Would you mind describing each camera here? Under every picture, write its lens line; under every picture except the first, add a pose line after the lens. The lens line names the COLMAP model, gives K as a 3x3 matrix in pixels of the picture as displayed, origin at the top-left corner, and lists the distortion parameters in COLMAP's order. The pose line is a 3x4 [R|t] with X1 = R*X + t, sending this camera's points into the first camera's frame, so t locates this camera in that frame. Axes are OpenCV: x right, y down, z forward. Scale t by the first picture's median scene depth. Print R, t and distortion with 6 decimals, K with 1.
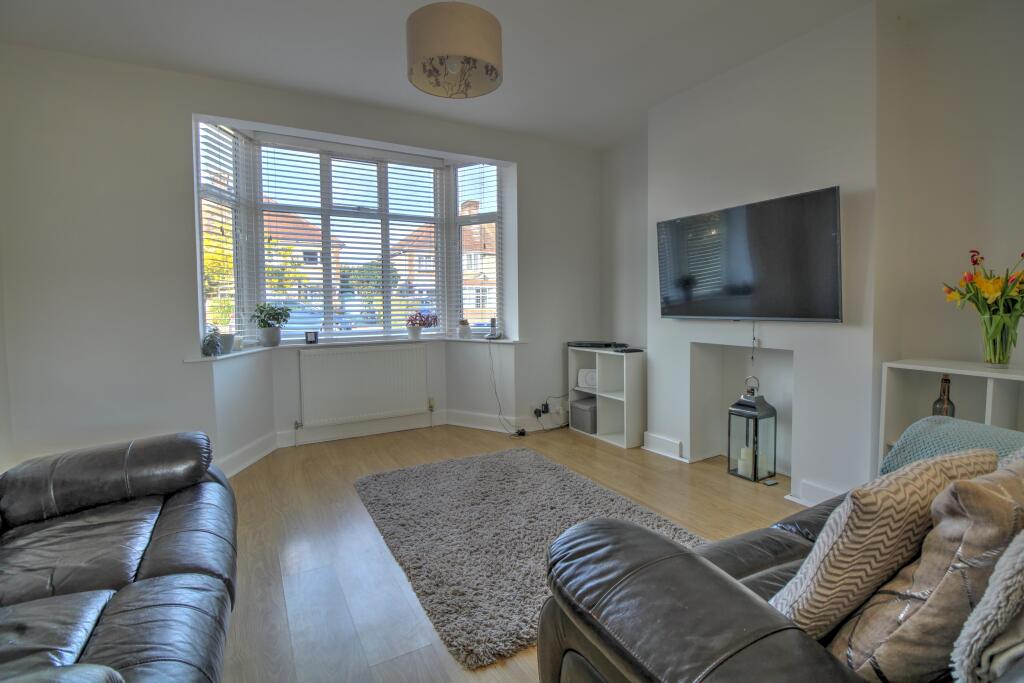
lens RADIAL K [[487.3, 0, 513.9], [0, 487.3, 340.4], [0, 0, 1]] dist [-0.019383, -0.001431]
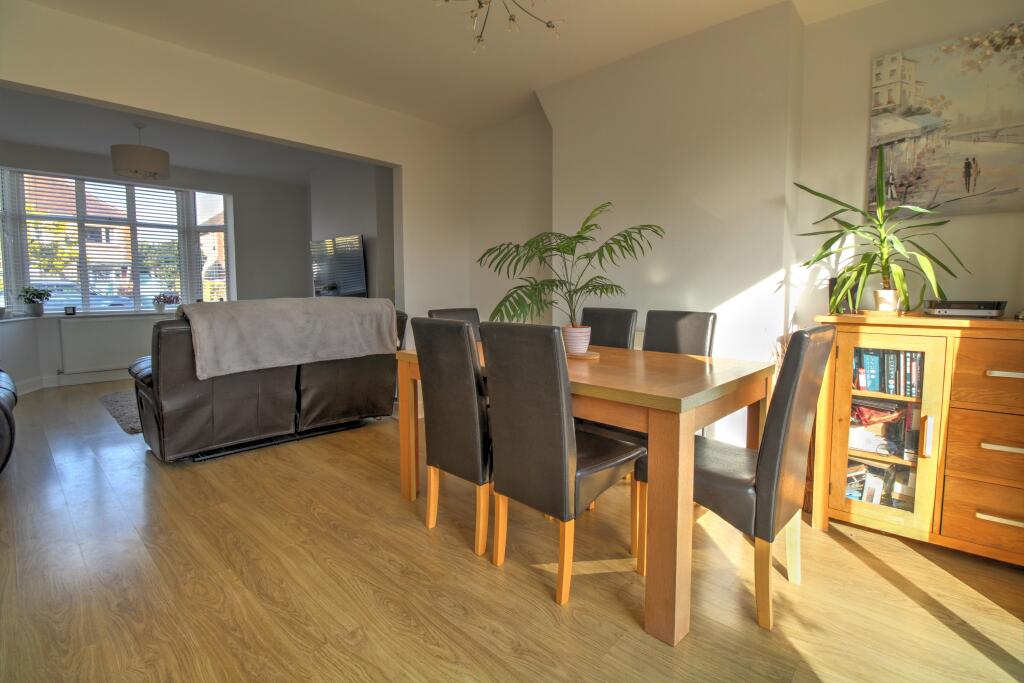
lens RADIAL K [[487.3, 0, 511.3], [0, 487.3, 334.2], [0, 0, 1]] dist [-0.019383, -0.001431]
pose [[0.954908, -0.003311, 0.296883, 0.394715], [-0.008222, 0.999259, 0.037591, -0.000583], [-0.296787, -0.038337, 0.954174, -0.713834]]
